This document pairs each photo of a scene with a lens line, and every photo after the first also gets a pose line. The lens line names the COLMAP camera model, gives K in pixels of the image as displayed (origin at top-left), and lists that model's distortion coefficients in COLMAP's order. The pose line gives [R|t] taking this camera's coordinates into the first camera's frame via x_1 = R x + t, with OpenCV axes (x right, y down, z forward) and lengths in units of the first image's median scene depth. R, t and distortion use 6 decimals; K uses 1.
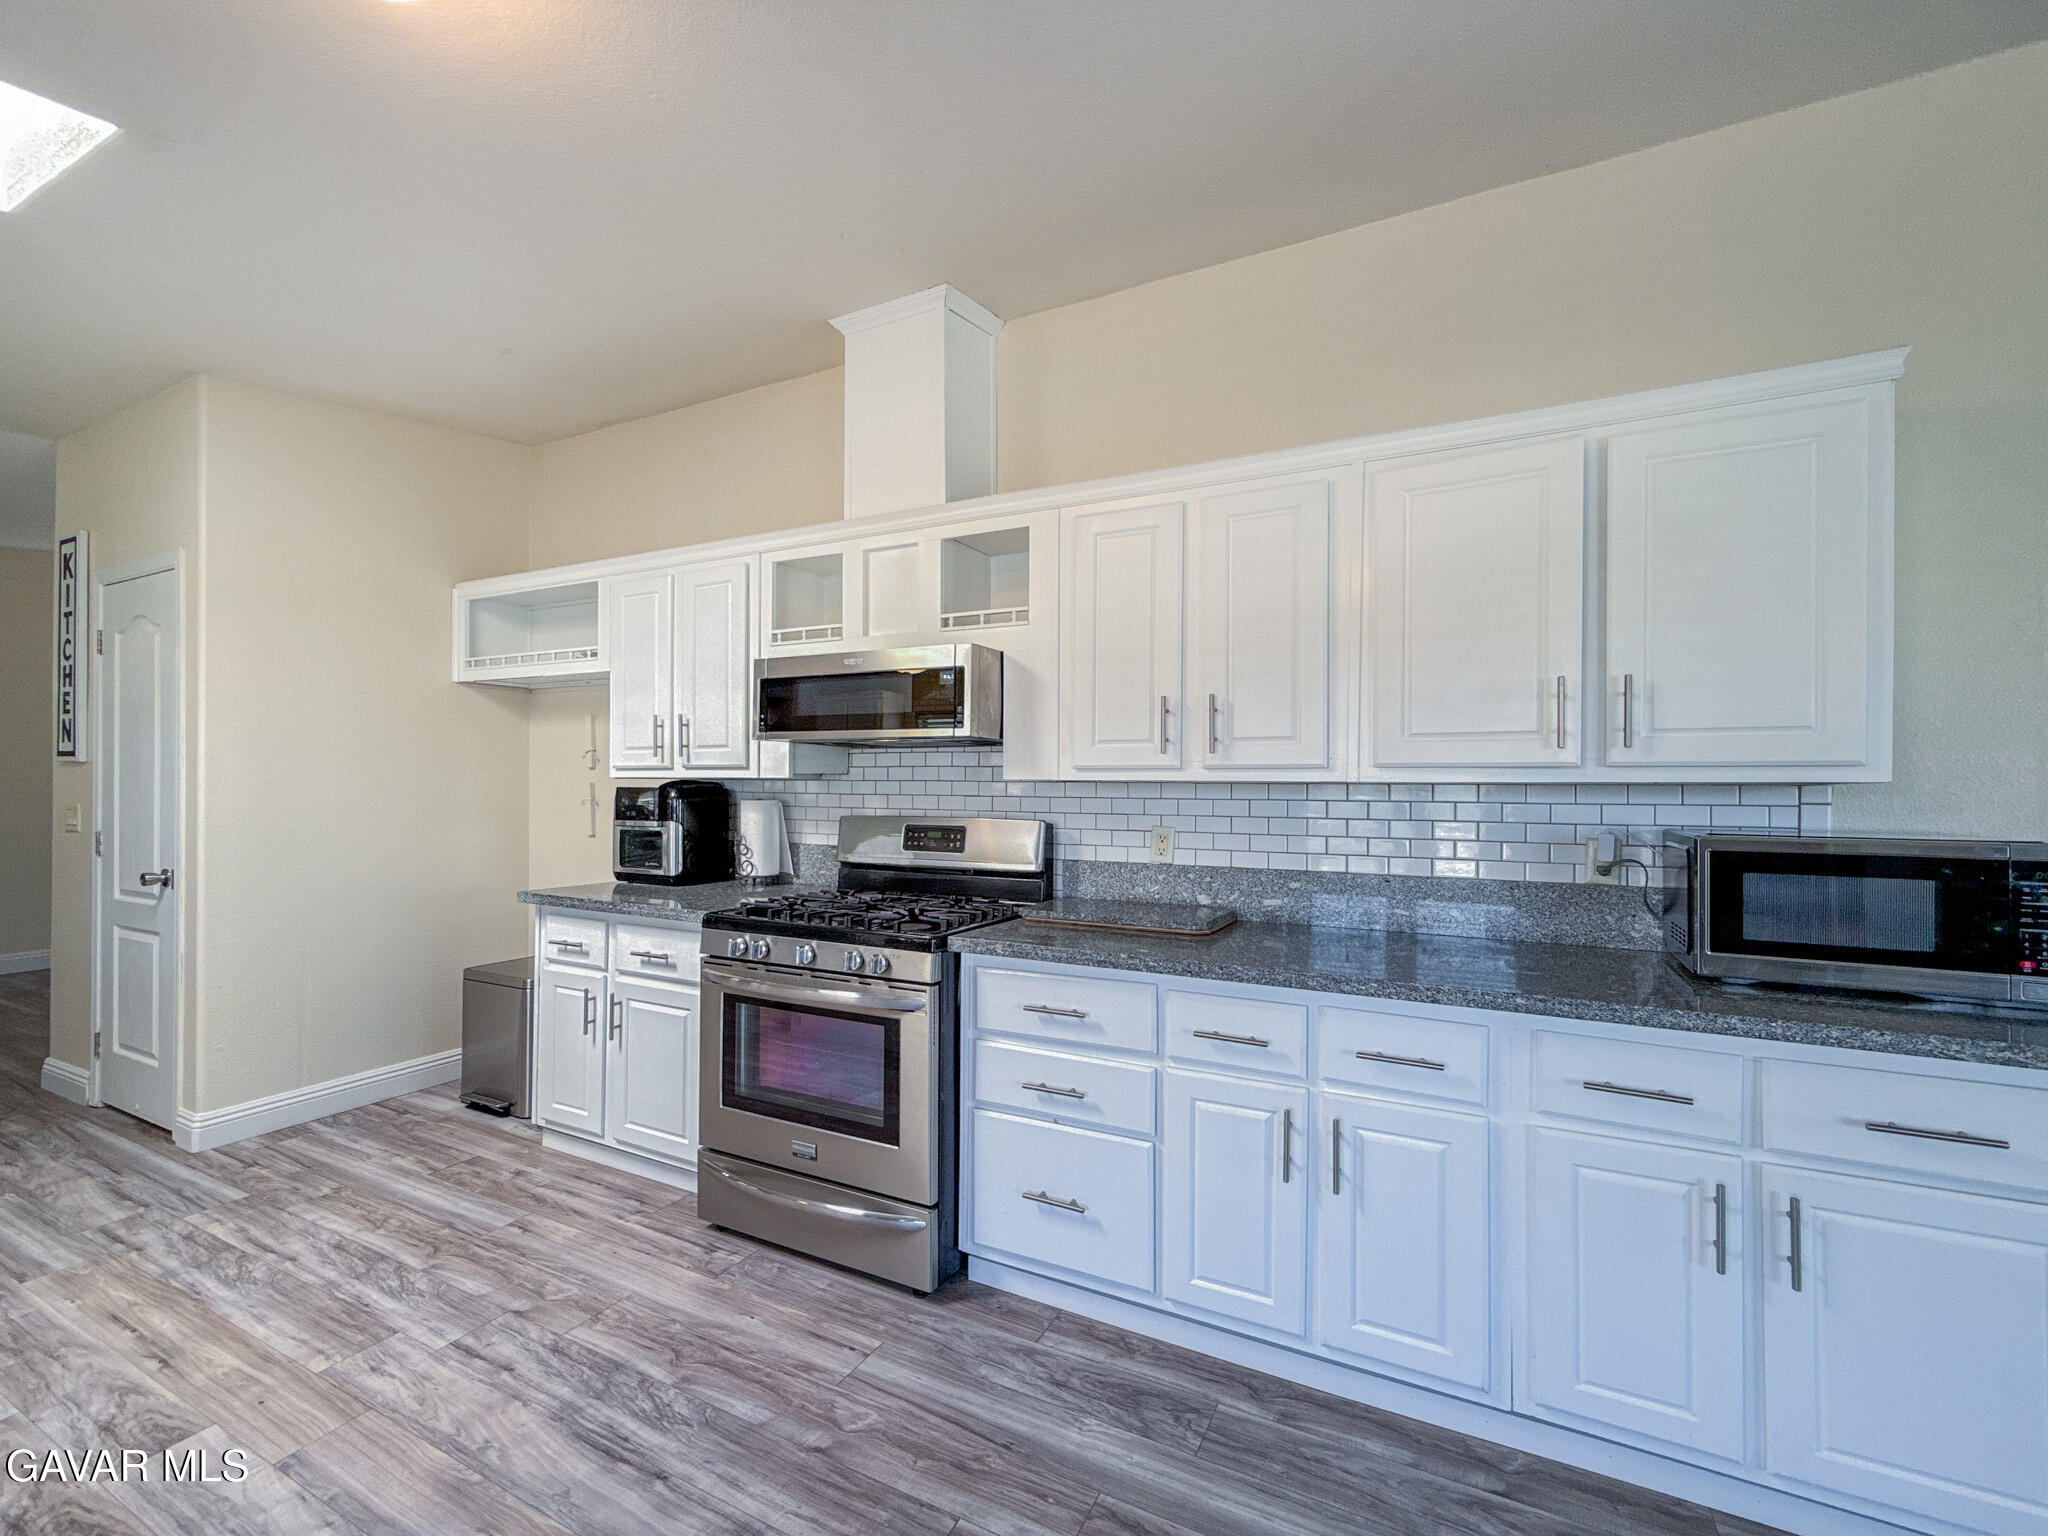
lens RADIAL K [[745.4, 0, 951.6], [0, 745.4, 800.0], [0, 0, 1]] dist [0.000328, 0.000127]
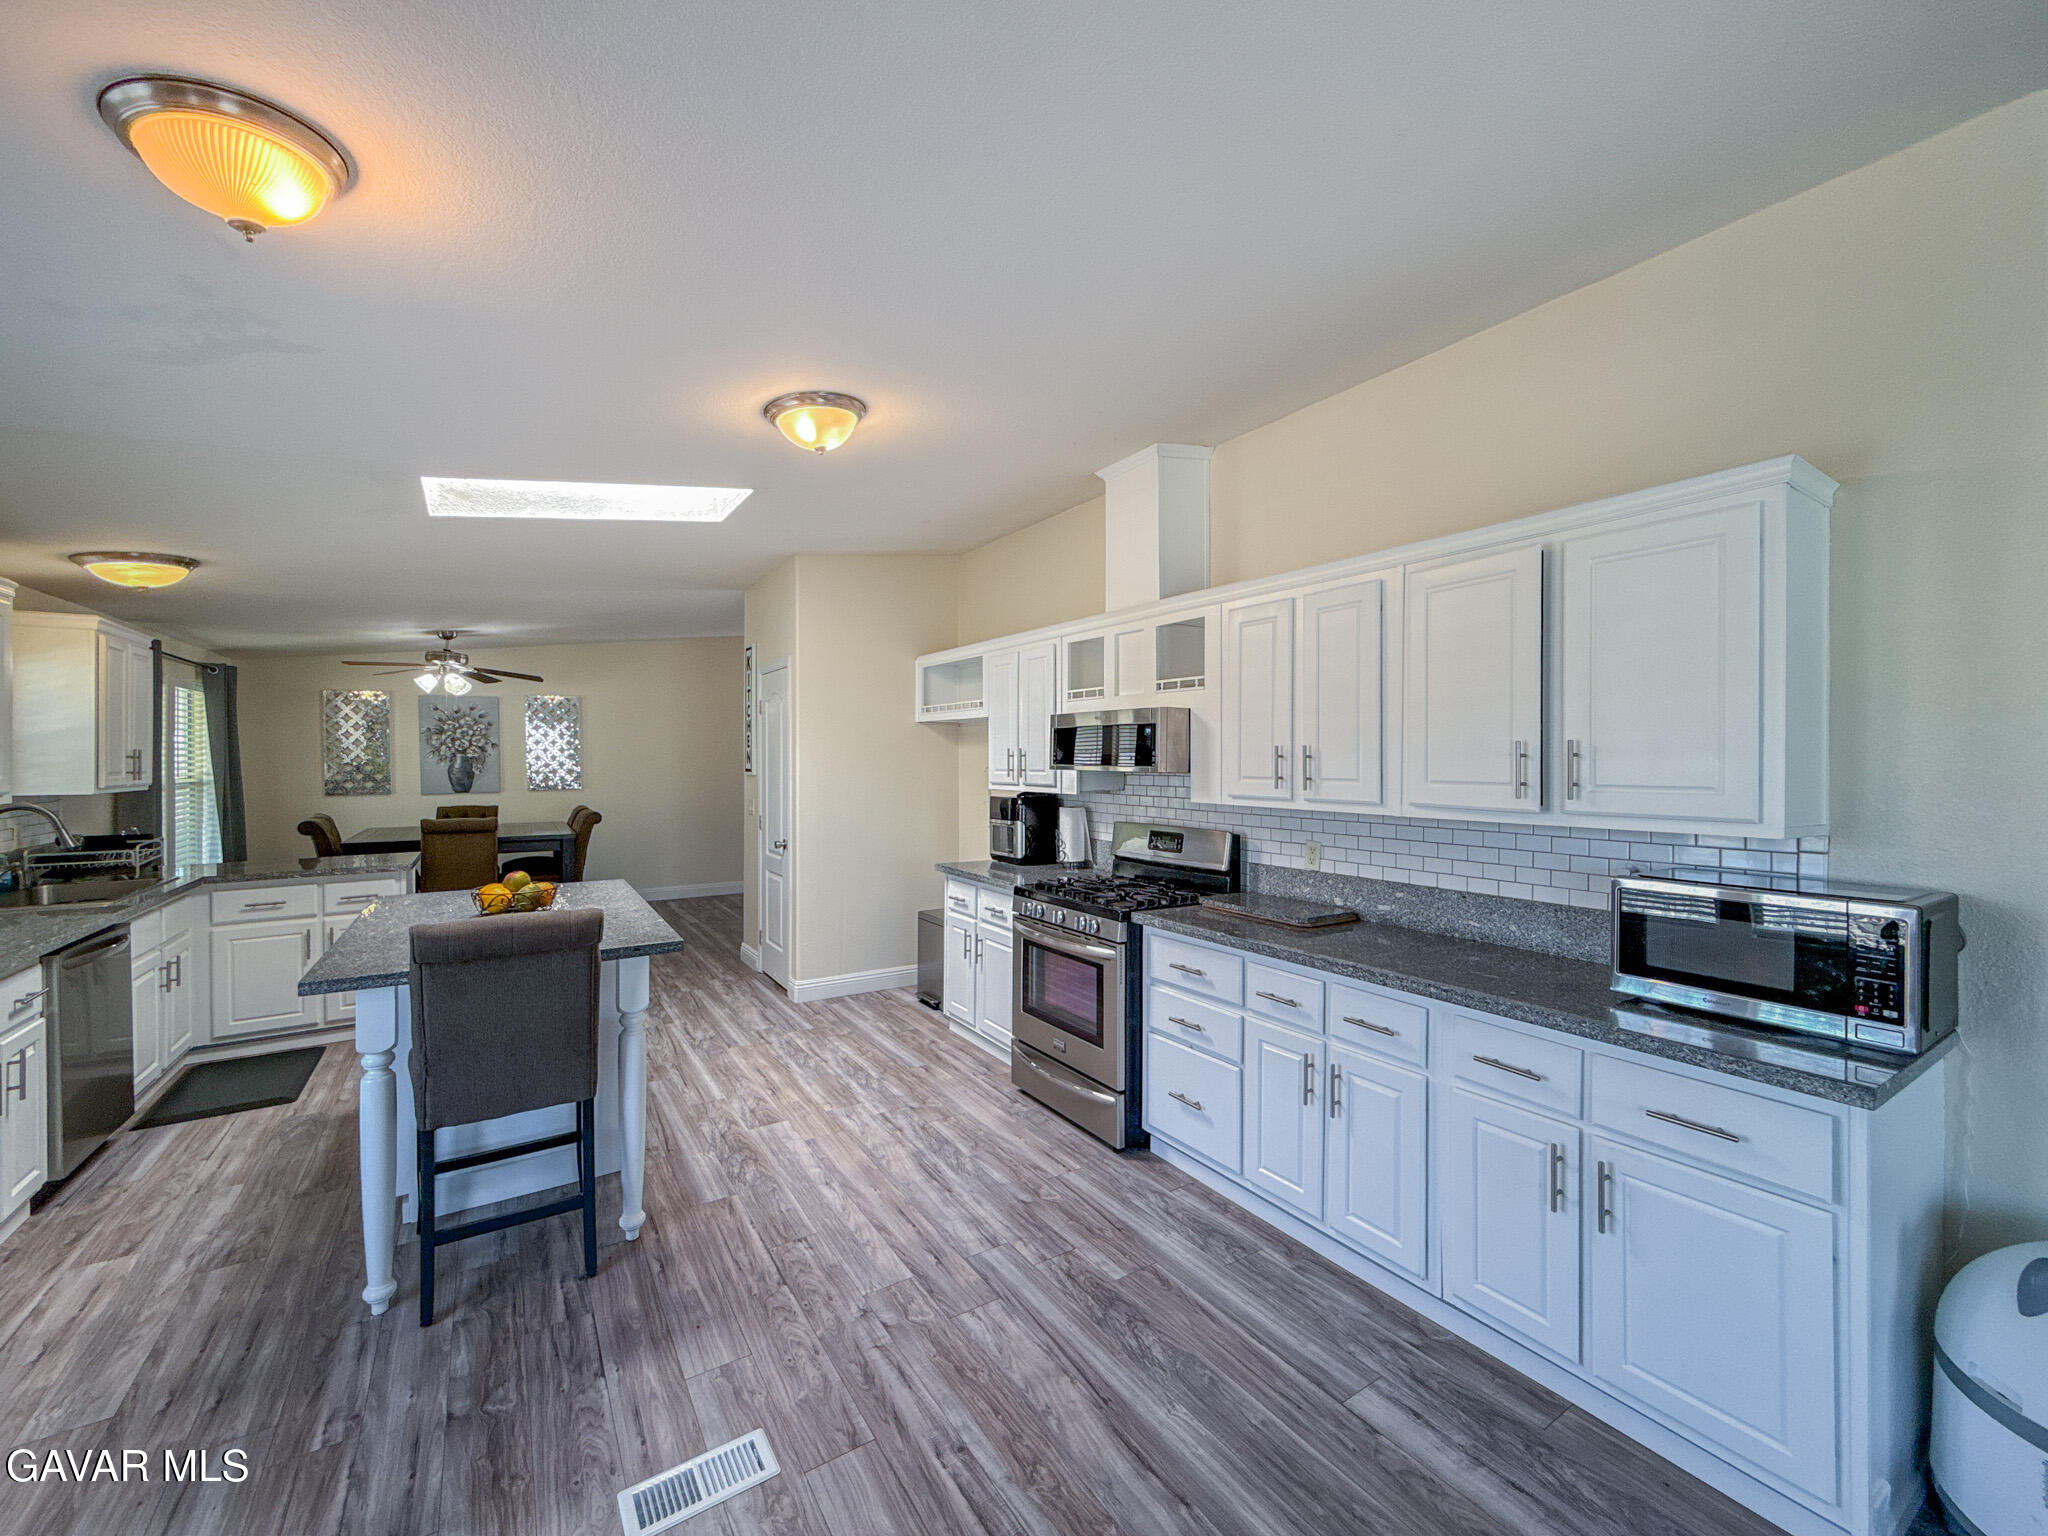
lens RADIAL K [[823.3, 0, 1016.3], [0, 823.3, 758.2], [0, 0, 1]] dist [0.001994, 0.000195]
pose [[0.838424, -0.016683, -0.544763, 0.695614], [0.011952, 0.999854, -0.012224, -0.104601], [0.544887, 0.003737, 0.838501, -0.490992]]
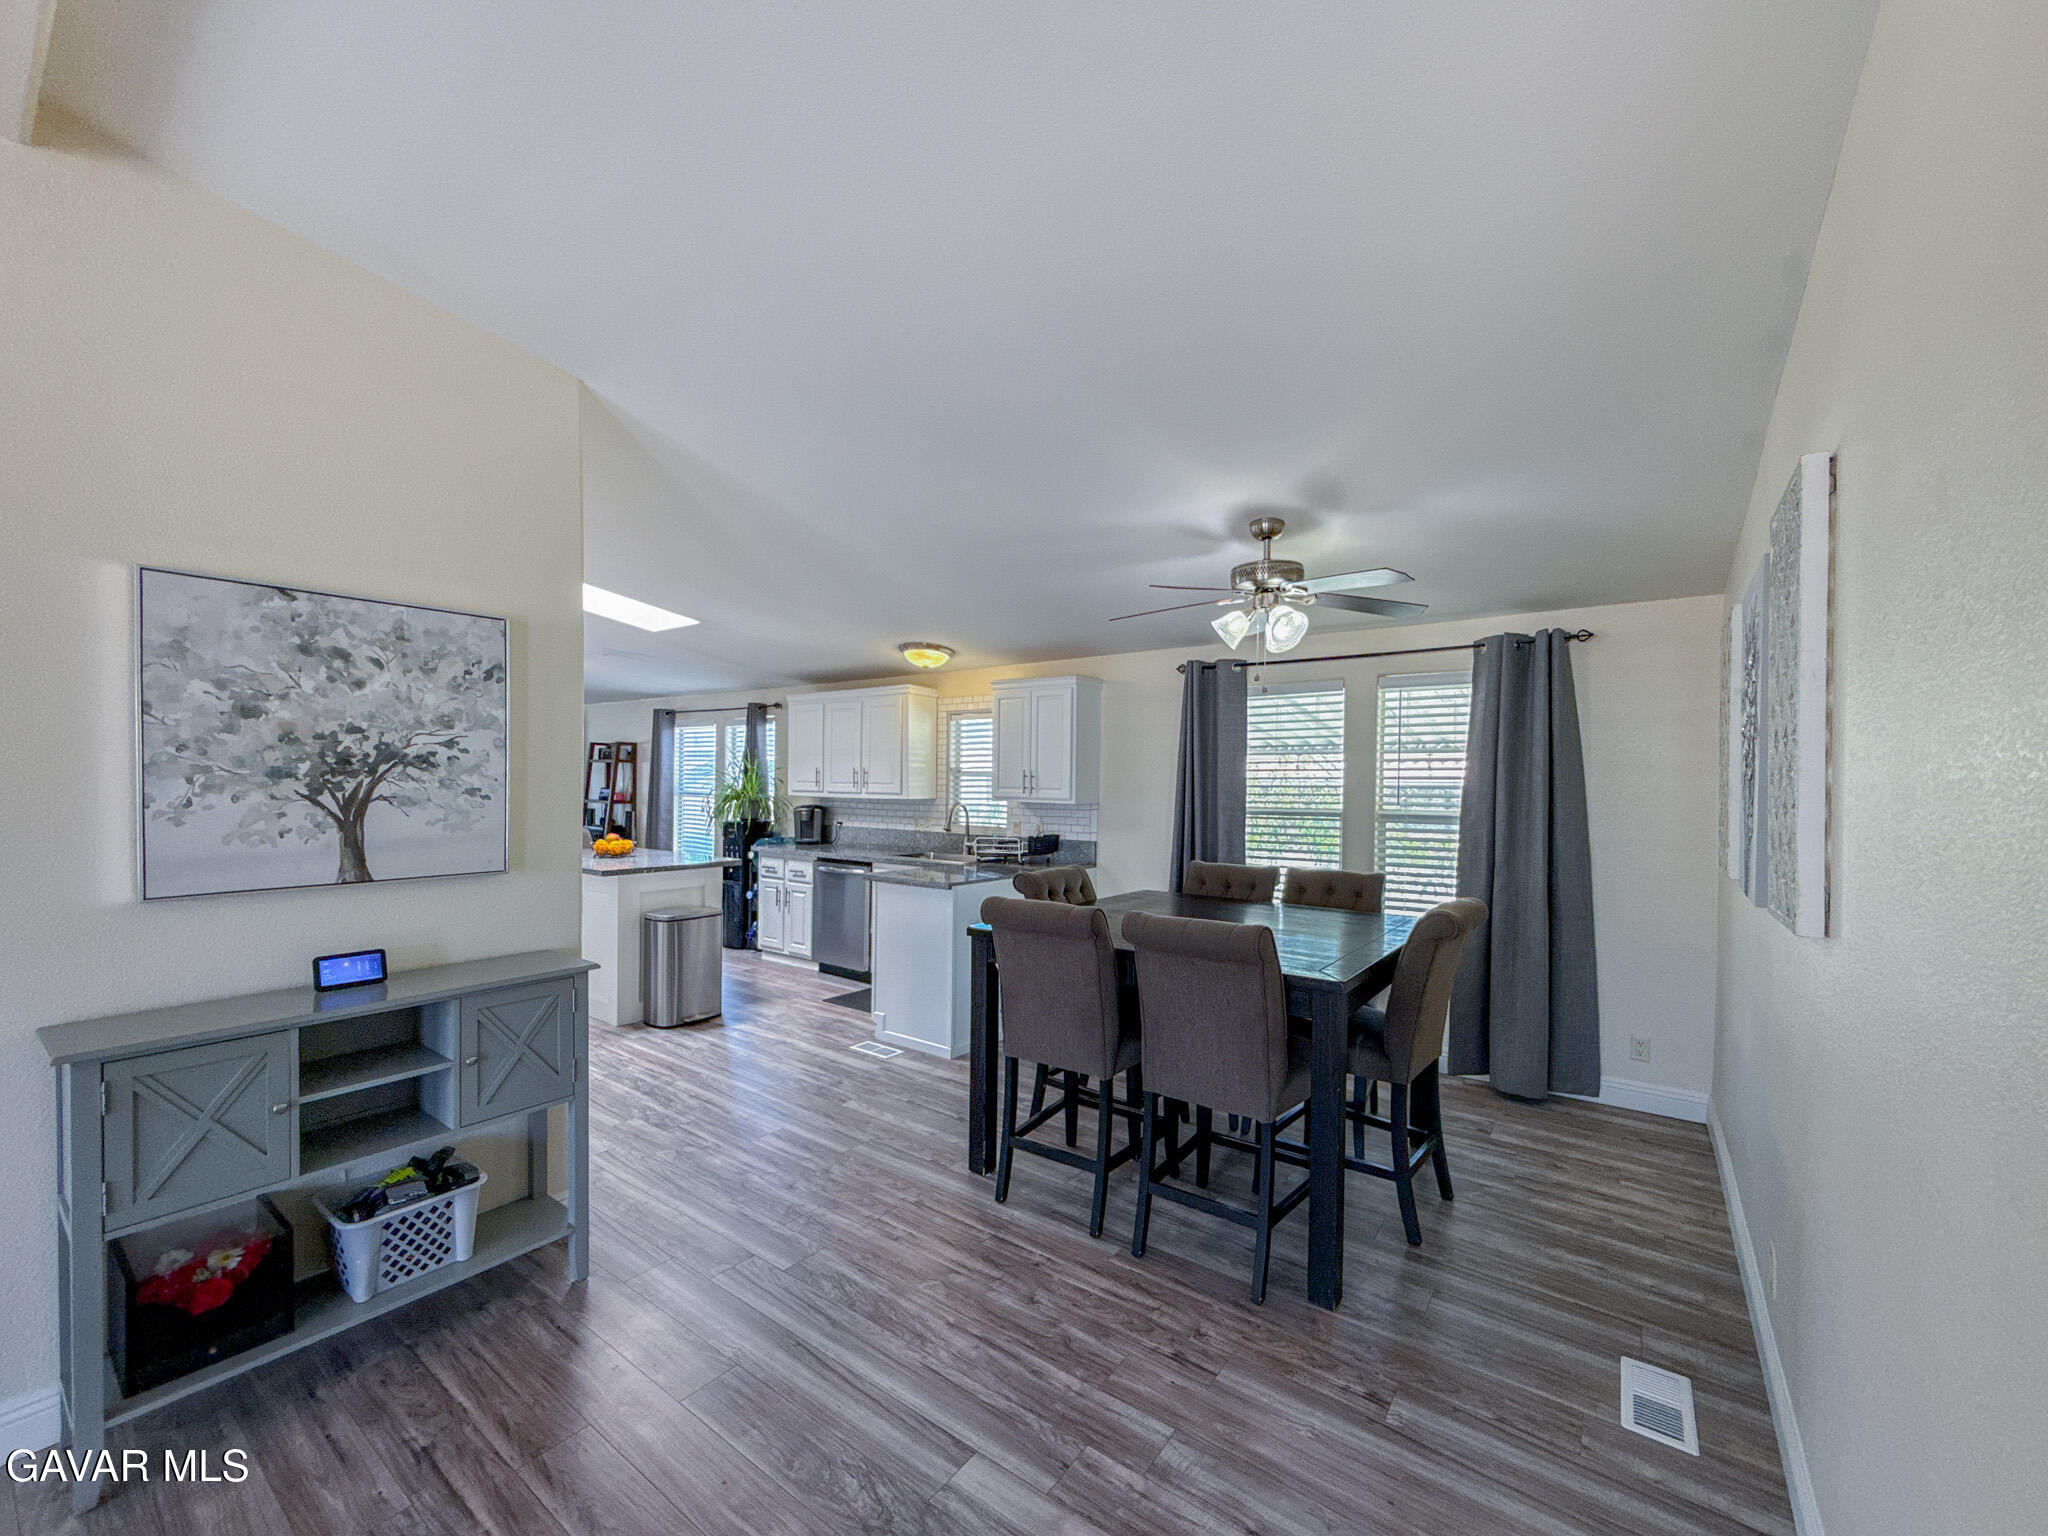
lens RADIAL K [[823.3, 0, 1007.6], [0, 823.3, 790.4], [0, 0, 1]] dist [0.001994, 0.000195]
pose [[-0.975306, -0.032159, 0.218502, -2.899117], [-0.028142, 0.999373, 0.021474, -0.169799], [-0.219056, 0.014795, -0.975600, 2.780856]]
